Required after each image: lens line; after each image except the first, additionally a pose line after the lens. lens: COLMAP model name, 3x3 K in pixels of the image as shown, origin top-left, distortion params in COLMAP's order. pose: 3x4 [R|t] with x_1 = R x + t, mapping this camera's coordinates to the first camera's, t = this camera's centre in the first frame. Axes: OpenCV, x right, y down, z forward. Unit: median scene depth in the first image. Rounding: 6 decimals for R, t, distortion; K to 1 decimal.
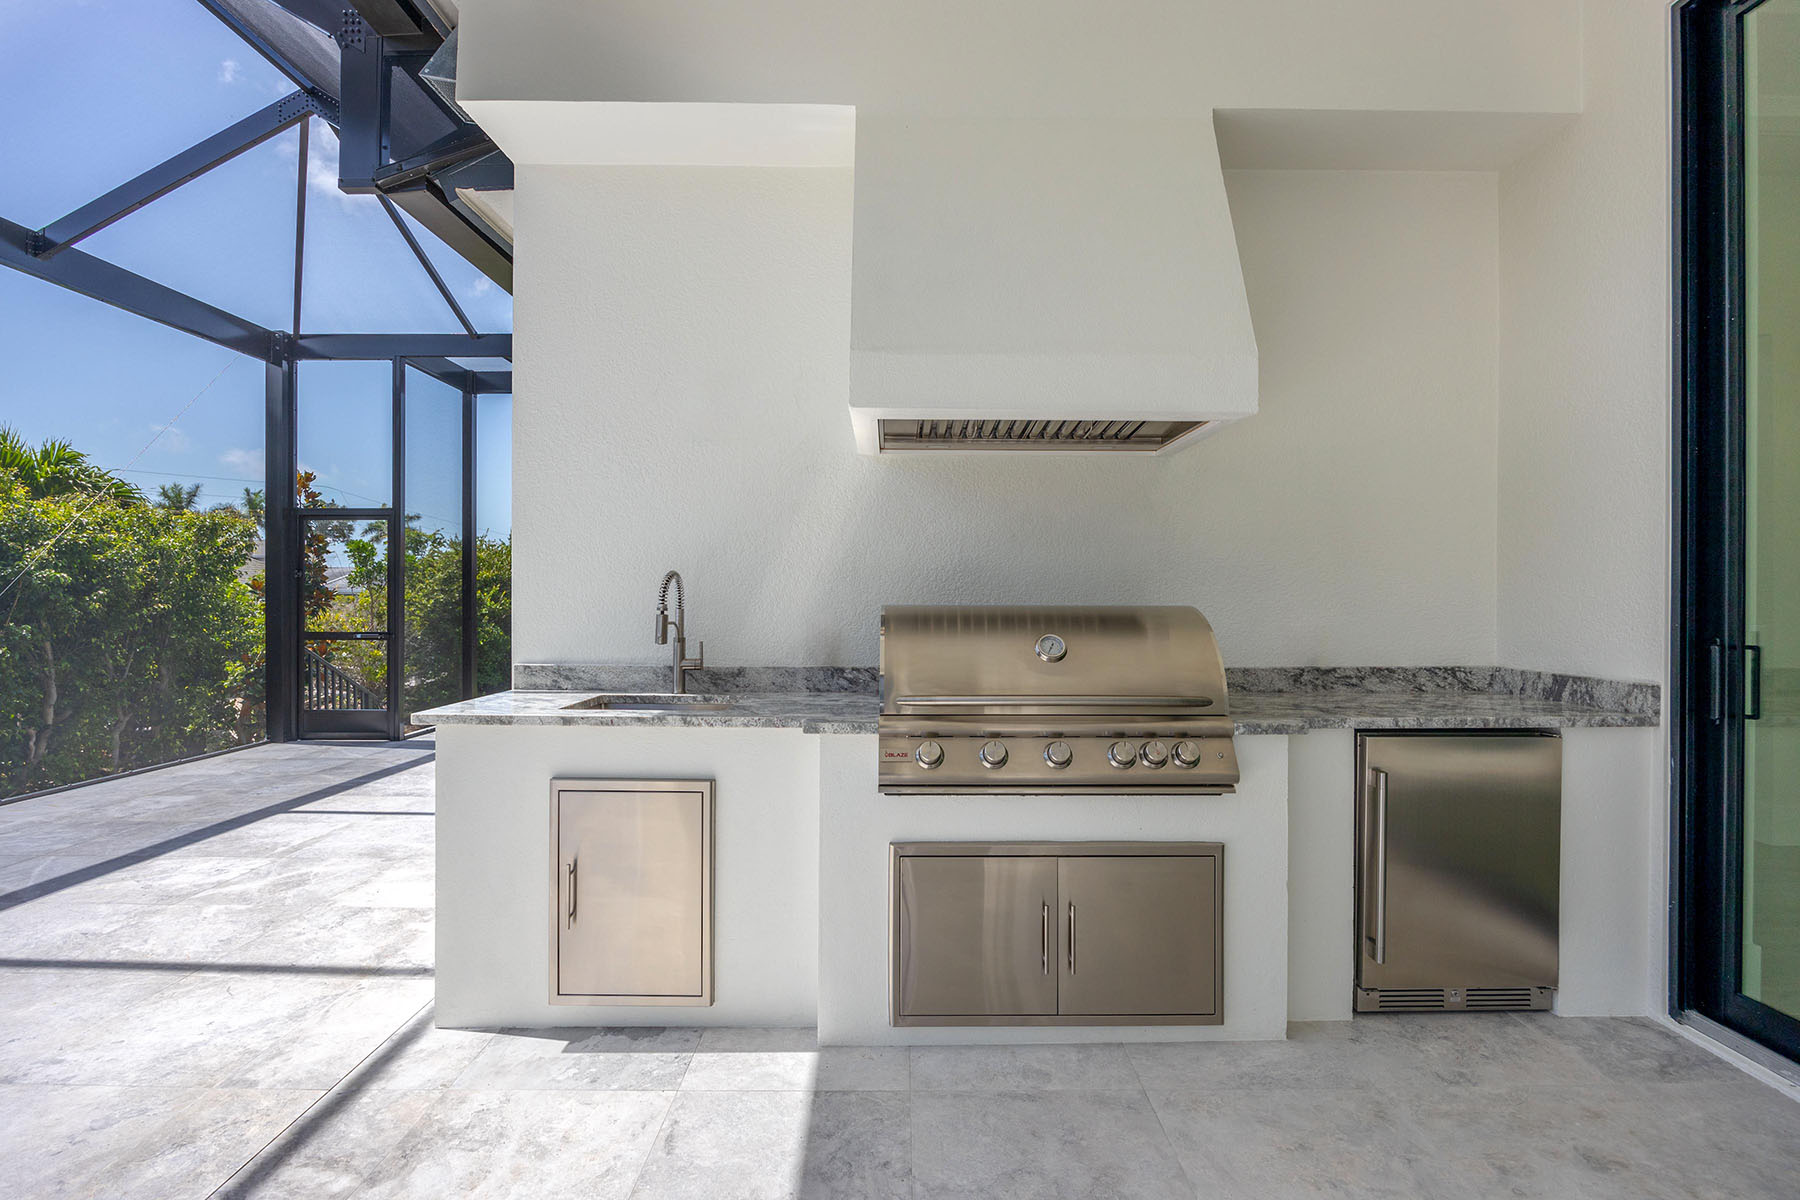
lens RADIAL K [[784.3, 0, 894.9], [0, 784.3, 602.7], [0, 0, 1]] dist [-0.014918, 0.002399]
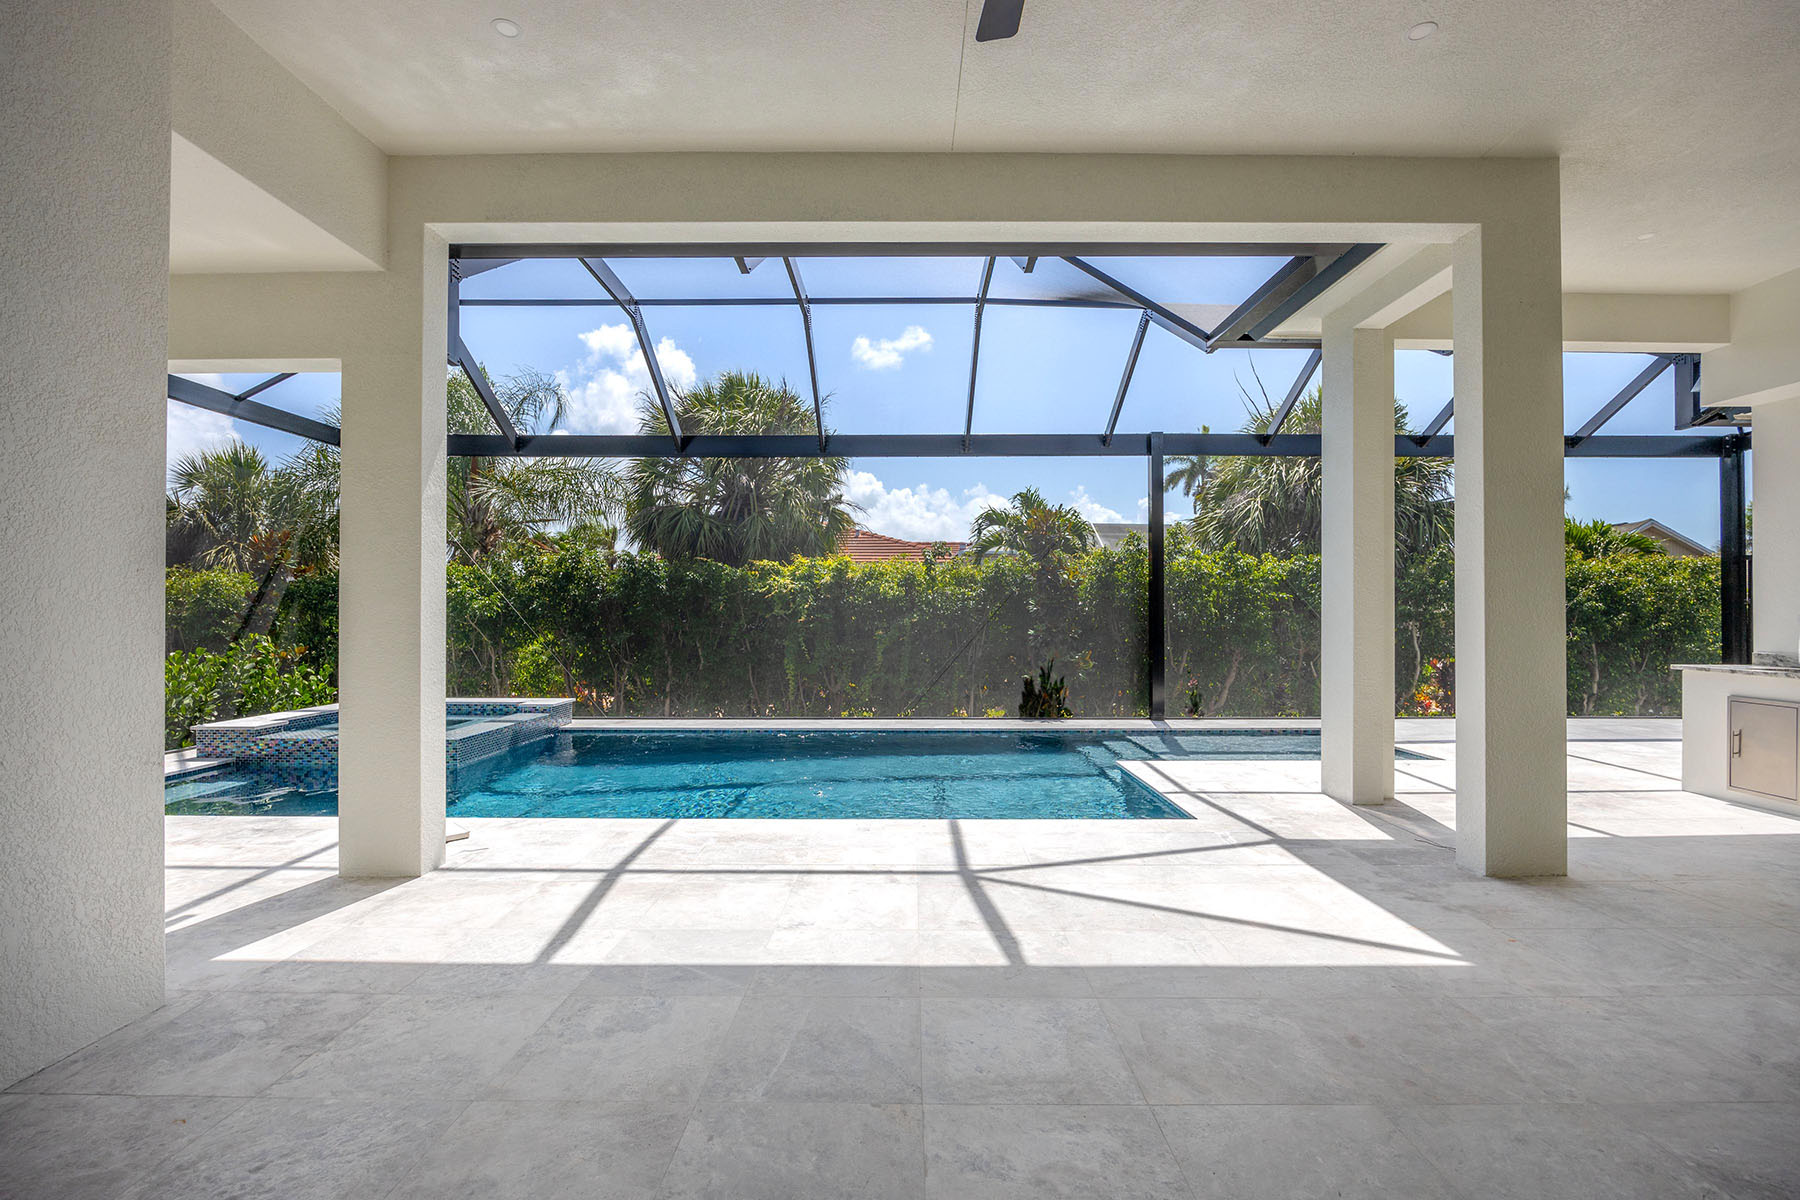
lens RADIAL K [[784.3, 0, 864.6], [0, 784.3, 607.6], [0, 0, 1]] dist [-0.014918, 0.002399]
pose [[-0.051537, -0.011898, -0.998600, 1.697567], [-0.003266, 0.999926, -0.011745, -0.009234], [0.998666, 0.002656, -0.051573, -1.256925]]
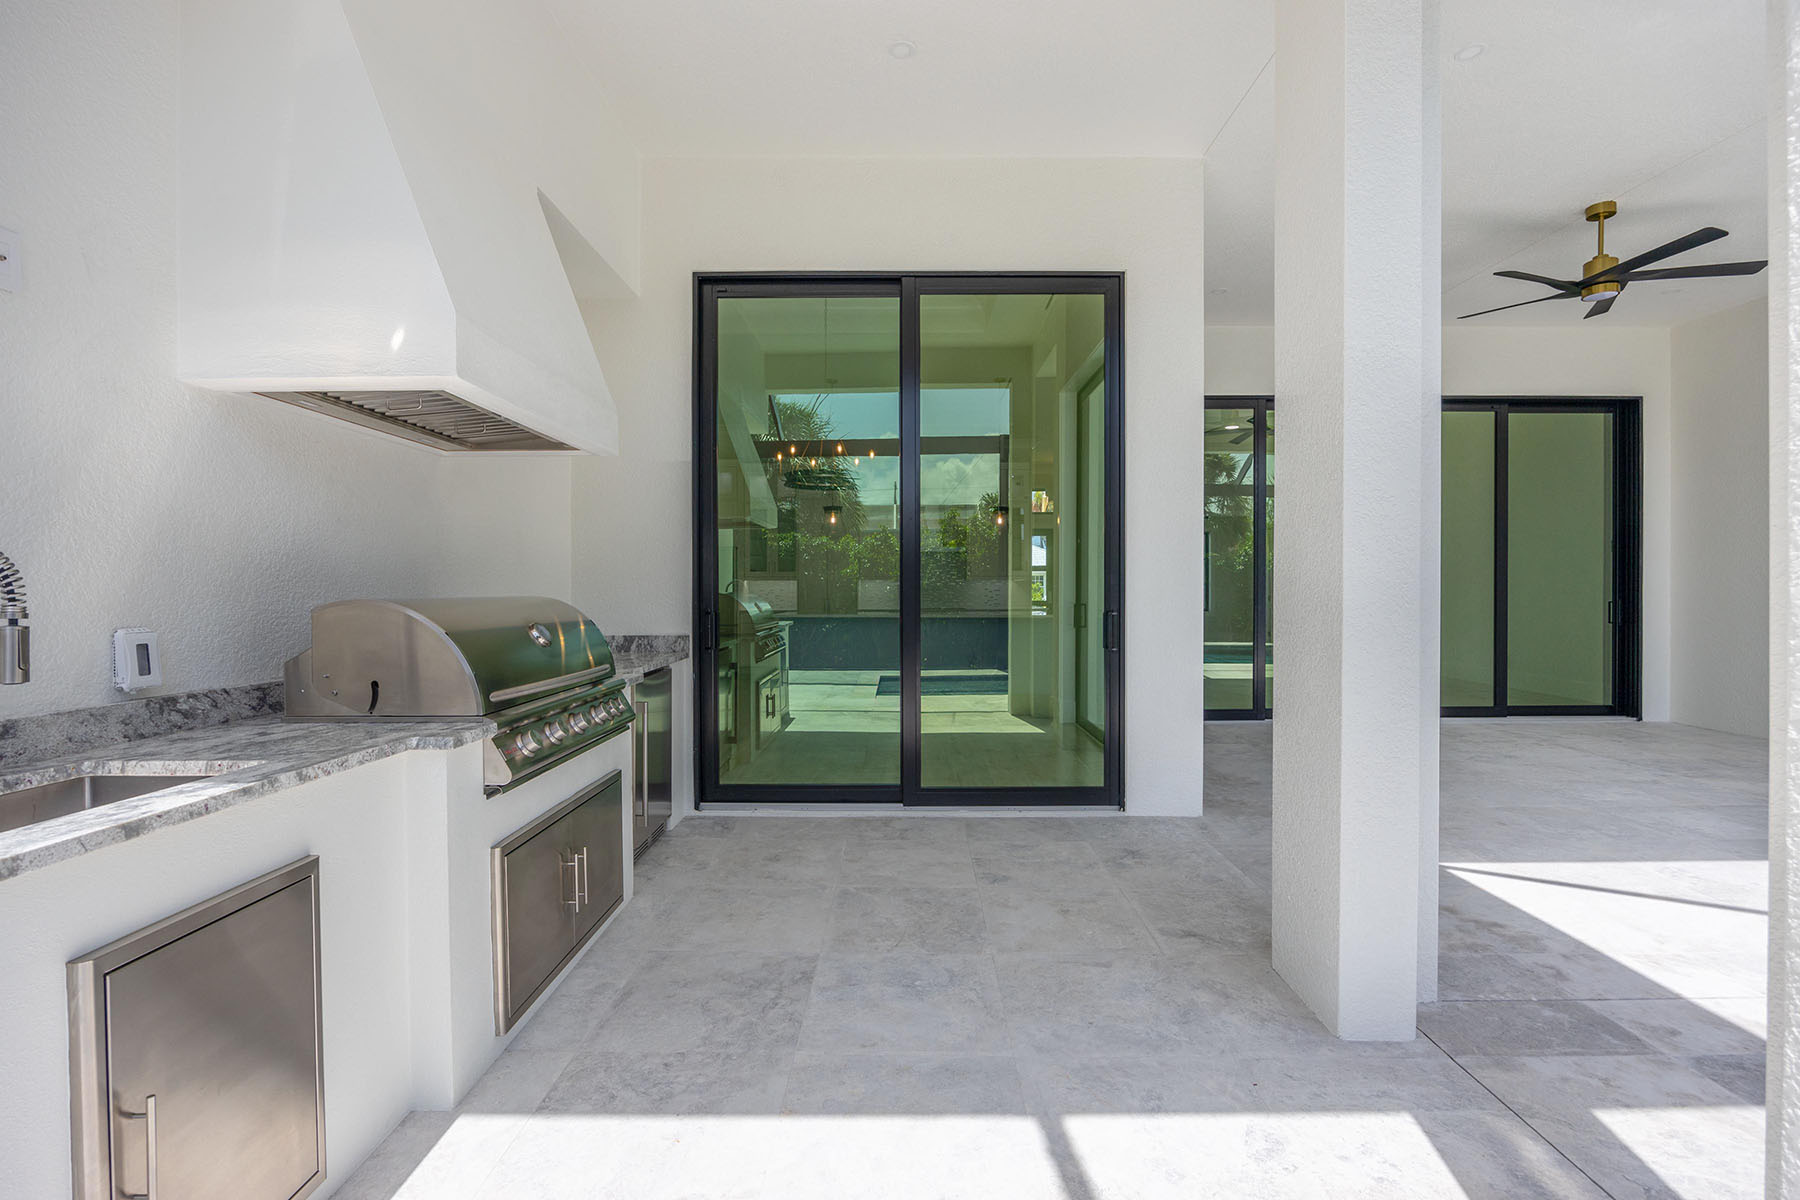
lens RADIAL K [[784.3, 0, 888.6], [0, 784.3, 601.7], [0, 0, 1]] dist [-0.014918, 0.002399]
pose [[0.032142, -0.019433, 0.999294, -0.762996], [0.011547, 0.999751, 0.019071, -0.003581], [-0.999417, 0.010926, 0.032358, 0.398513]]
